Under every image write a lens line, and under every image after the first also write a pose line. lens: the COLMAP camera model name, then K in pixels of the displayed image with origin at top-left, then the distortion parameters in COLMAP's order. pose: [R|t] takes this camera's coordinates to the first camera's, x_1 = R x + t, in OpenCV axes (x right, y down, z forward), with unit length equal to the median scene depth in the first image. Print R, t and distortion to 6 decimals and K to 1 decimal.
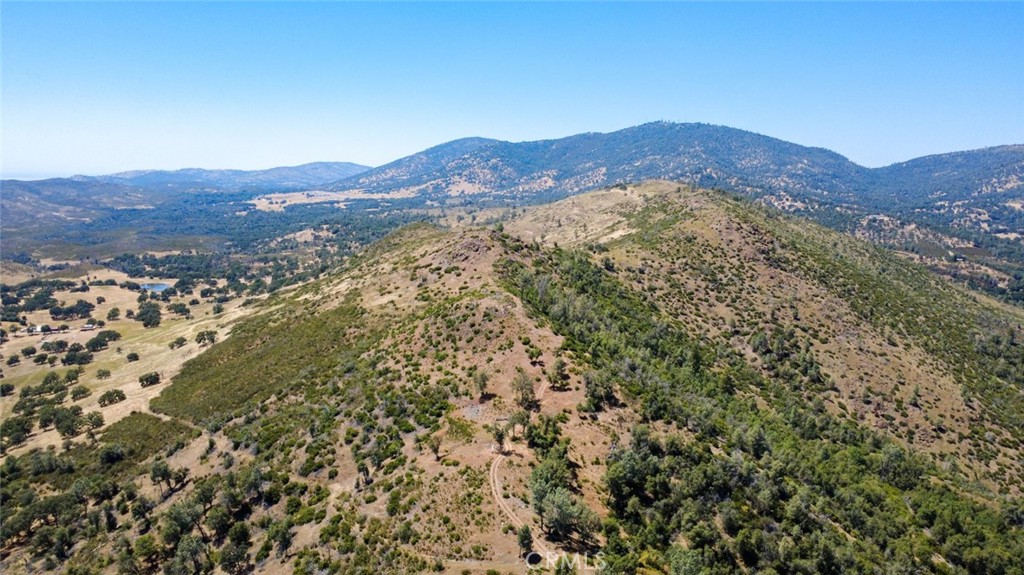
lens RADIAL K [[747.8, 0, 513.1], [0, 747.8, 285.6], [0, 0, 1]] dist [-0.001723, 0.000710]
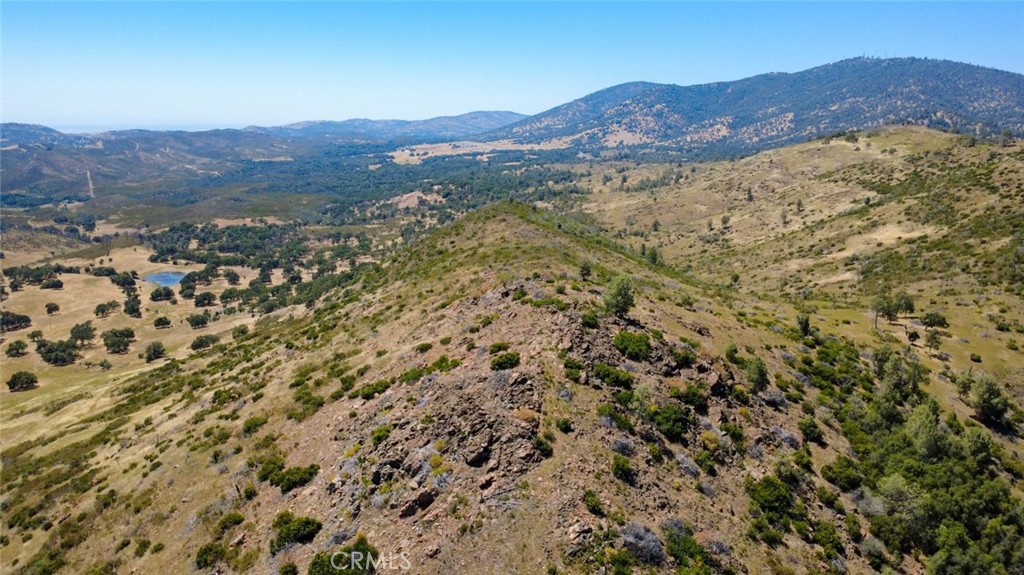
lens RADIAL K [[747.8, 0, 513.1], [0, 747.8, 285.6], [0, 0, 1]] dist [-0.001723, 0.000710]
pose [[0.976893, 0.038868, -0.210167, 0.001836], [-0.024972, 0.997347, 0.068374, -0.096927], [0.212267, -0.061546, 0.975272, 0.711280]]
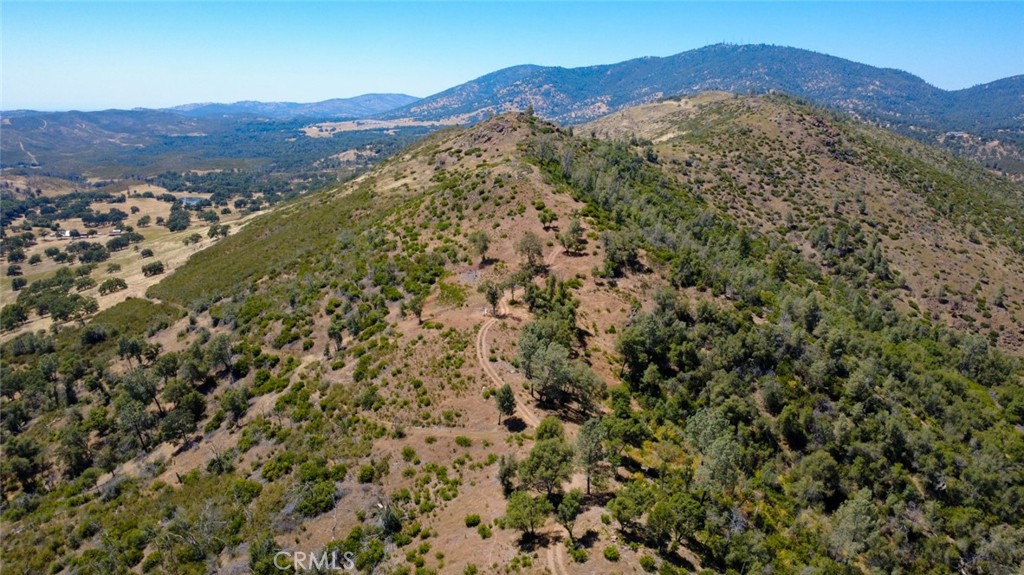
lens RADIAL K [[747.8, 0, 513.1], [0, 747.8, 285.6], [0, 0, 1]] dist [-0.001723, 0.000710]
pose [[0.997370, 0.009567, -0.071837, 0.028947], [-0.003343, 0.996267, 0.086259, 0.053810], [0.072394, -0.085792, 0.993679, 0.080998]]
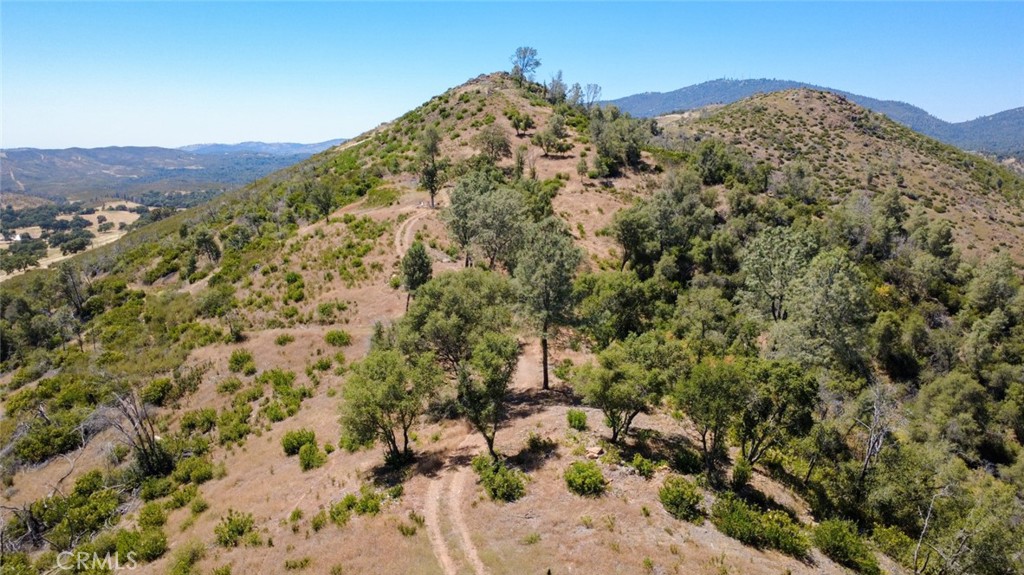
lens RADIAL K [[747.8, 0, 513.1], [0, 747.8, 285.6], [0, 0, 1]] dist [-0.001723, 0.000710]
pose [[0.997064, 0.002368, -0.076540, 0.039964], [0.000059, 0.999498, 0.031689, 0.120260], [0.076577, -0.031601, 0.996563, 0.198861]]
